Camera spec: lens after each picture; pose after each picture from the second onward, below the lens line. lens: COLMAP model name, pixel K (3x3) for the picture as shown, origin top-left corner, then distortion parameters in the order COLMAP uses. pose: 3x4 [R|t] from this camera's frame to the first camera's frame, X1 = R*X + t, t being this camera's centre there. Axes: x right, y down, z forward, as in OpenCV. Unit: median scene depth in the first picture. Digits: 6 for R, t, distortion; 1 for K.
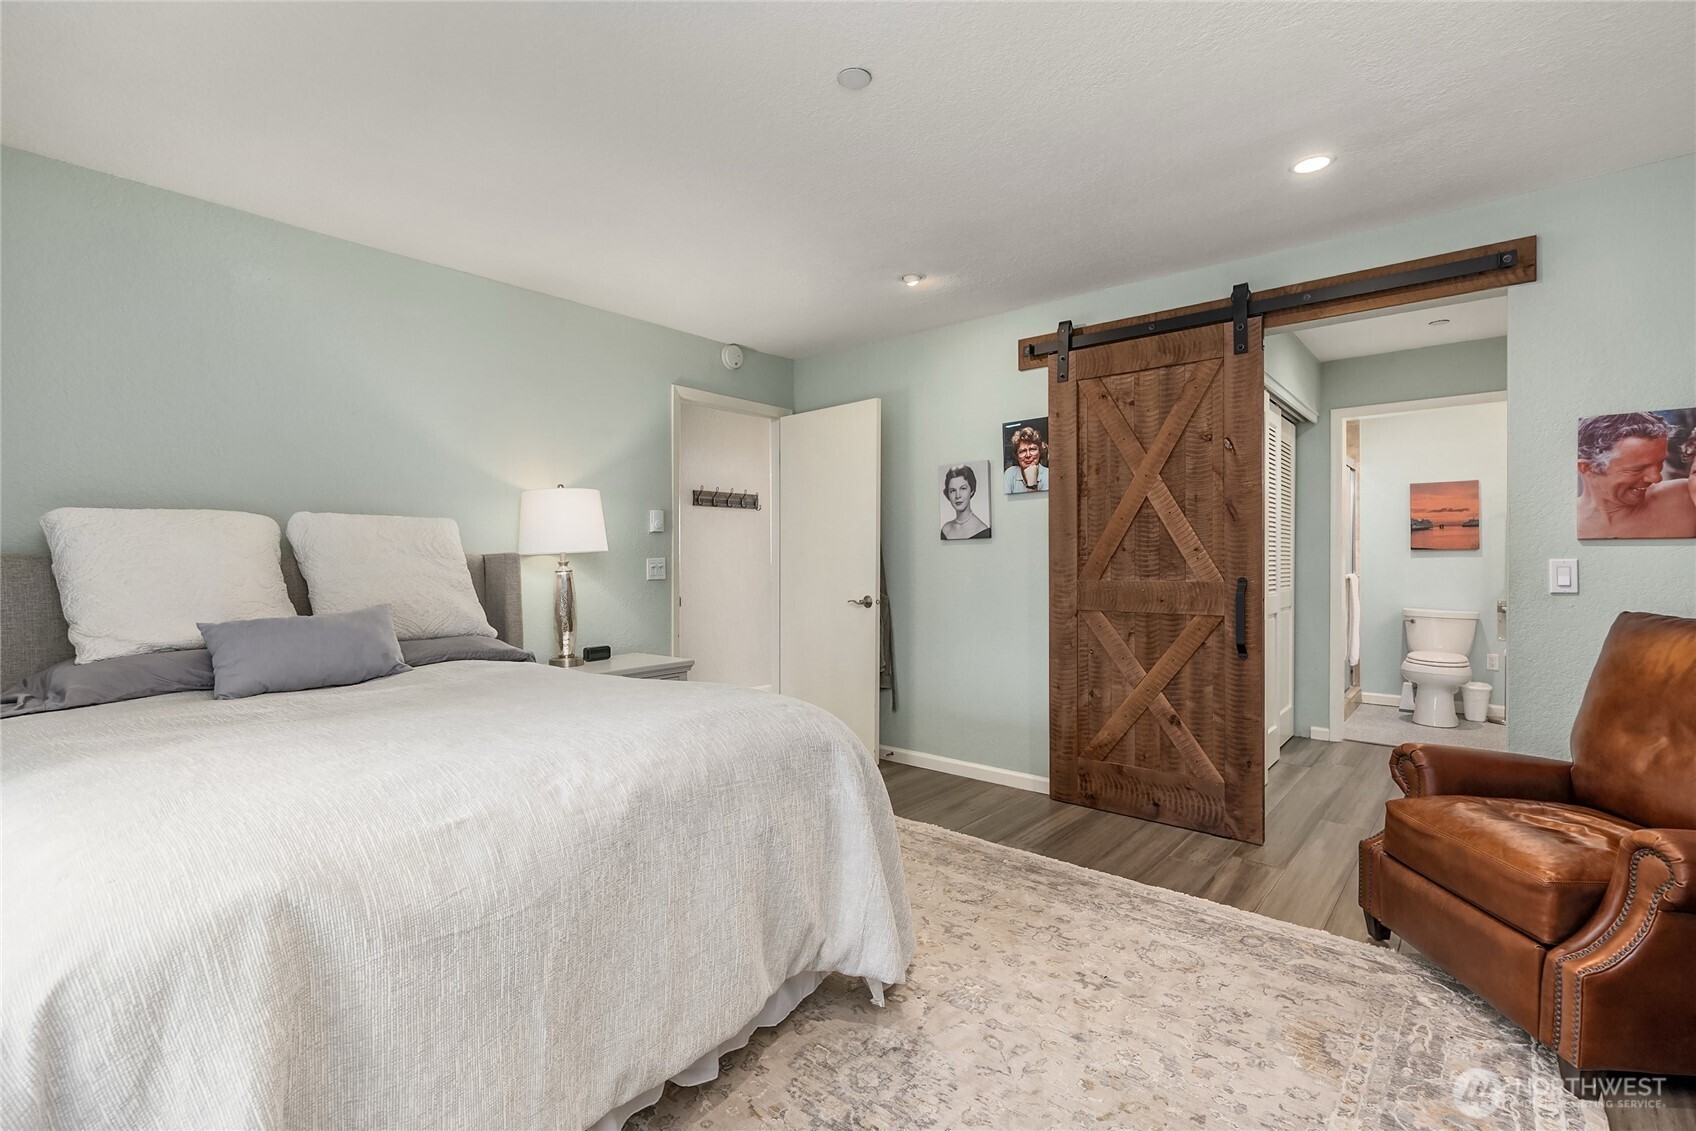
lens RADIAL K [[775.4, 0, 847.5], [0, 775.4, 564.9], [0, 0, 1]] dist [0.000377, 0.000030]
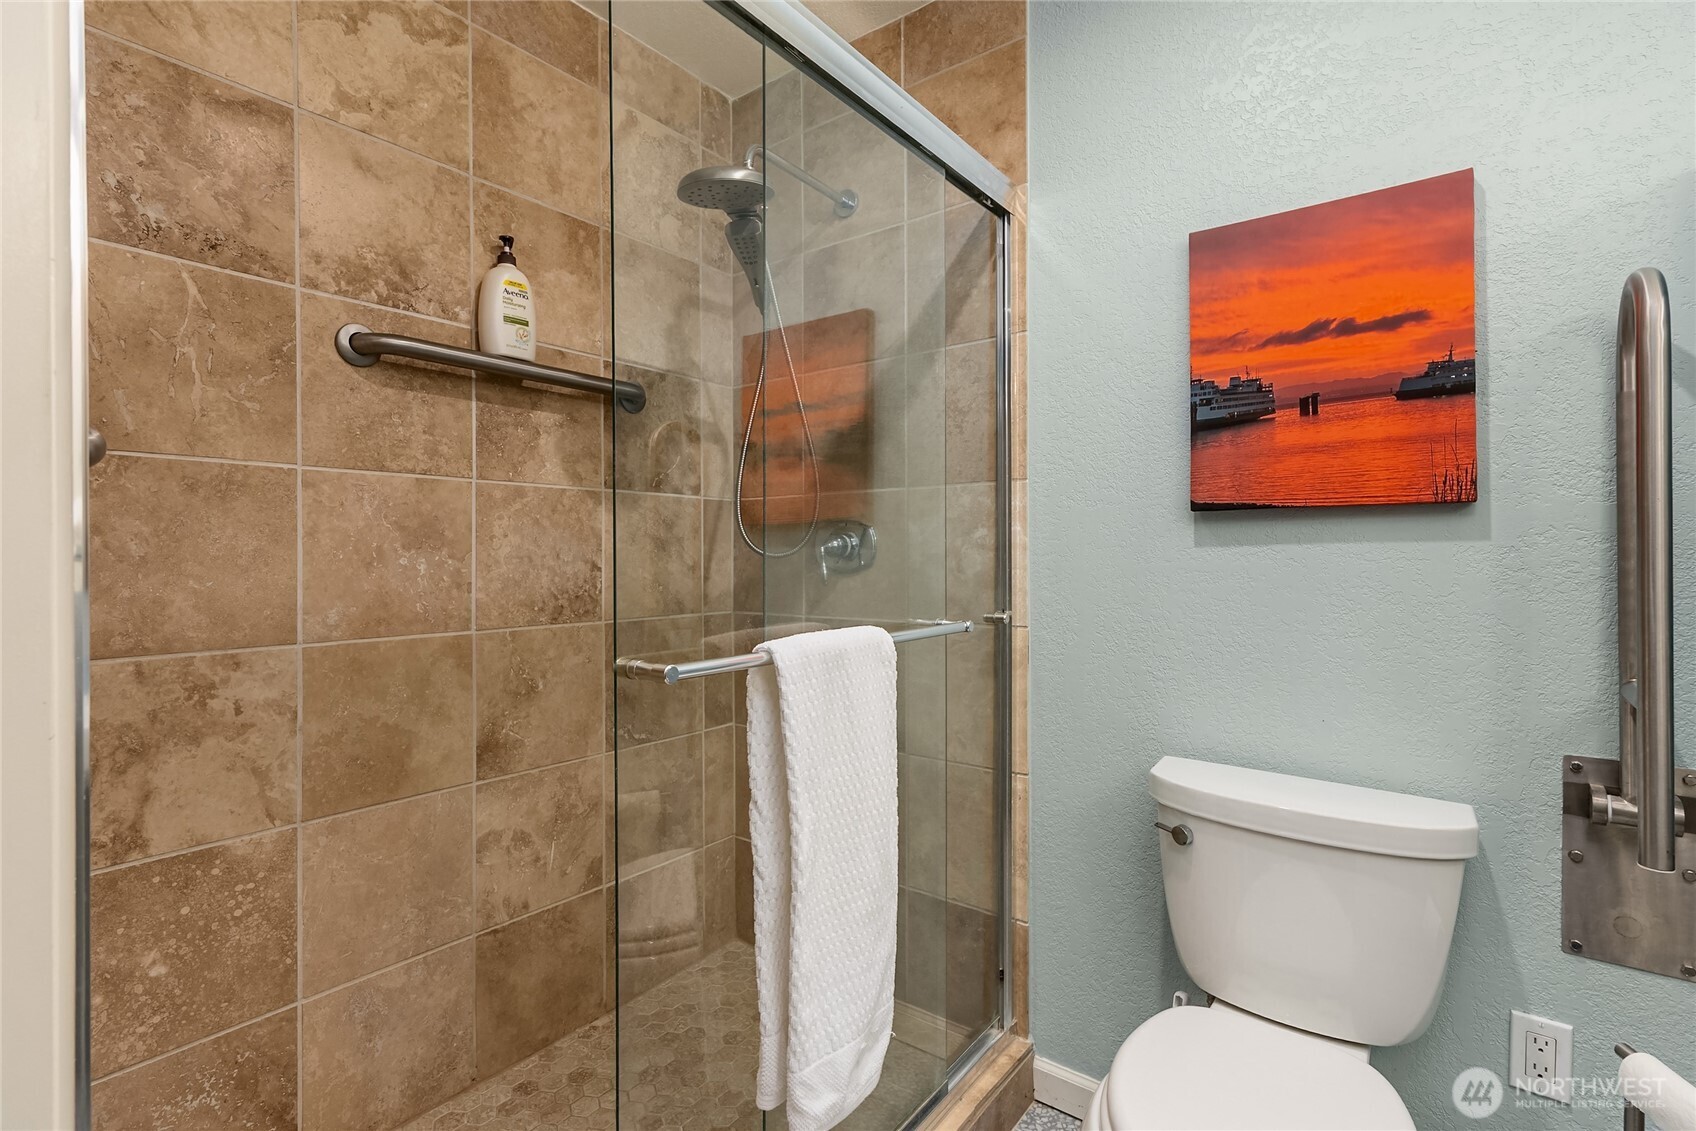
lens RADIAL K [[802.2, 0, 846.3], [0, 802.2, 558.6], [0, 0, 1]] dist [-0.001921, -0.000485]
pose [[0.998487, -0.003684, 0.054874, 0.619856], [0.003566, 0.999991, 0.002247, -0.006200], [-0.054882, -0.002048, 0.998491, 0.776696]]
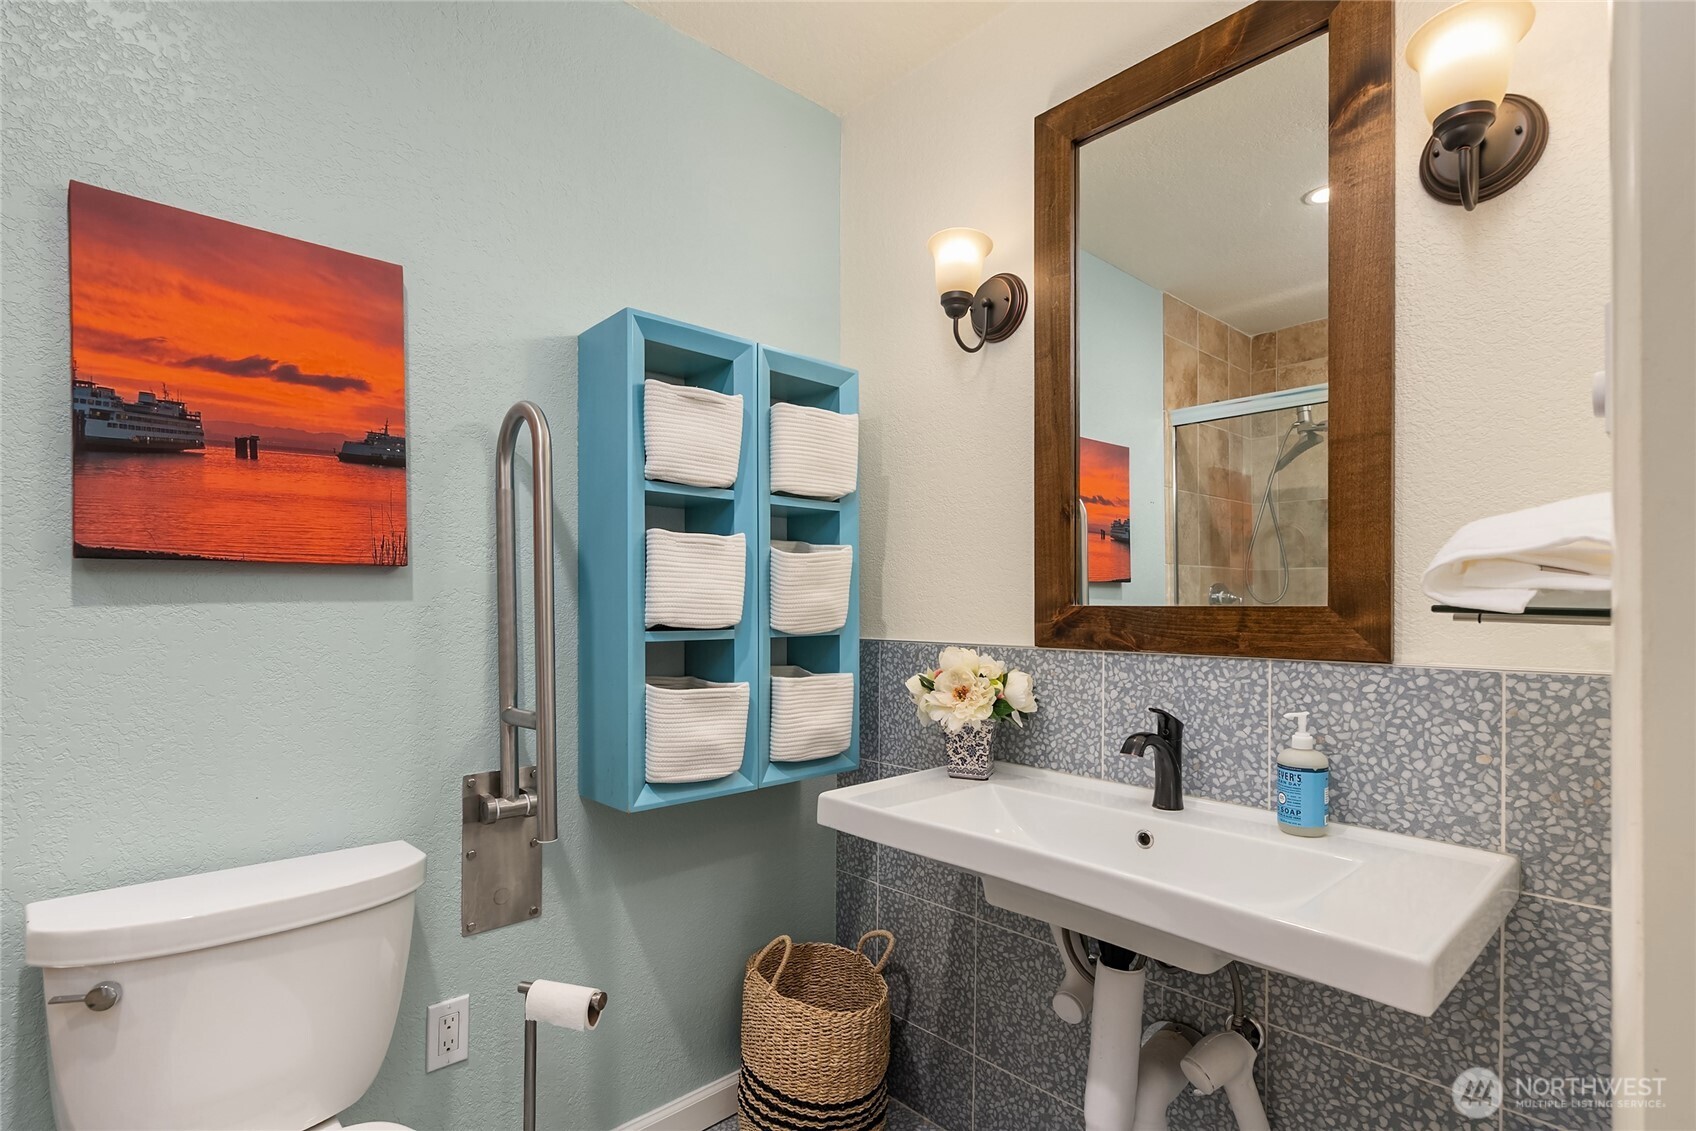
lens RADIAL K [[802.2, 0, 846.9], [0, 802.2, 598.2], [0, 0, 1]] dist [-0.001921, -0.000485]
pose [[0.098571, 0.002912, 0.995126, 0.575898], [0.004012, 0.999986, -0.003324, -0.009302], [-0.995122, 0.004320, 0.098558, 0.825792]]
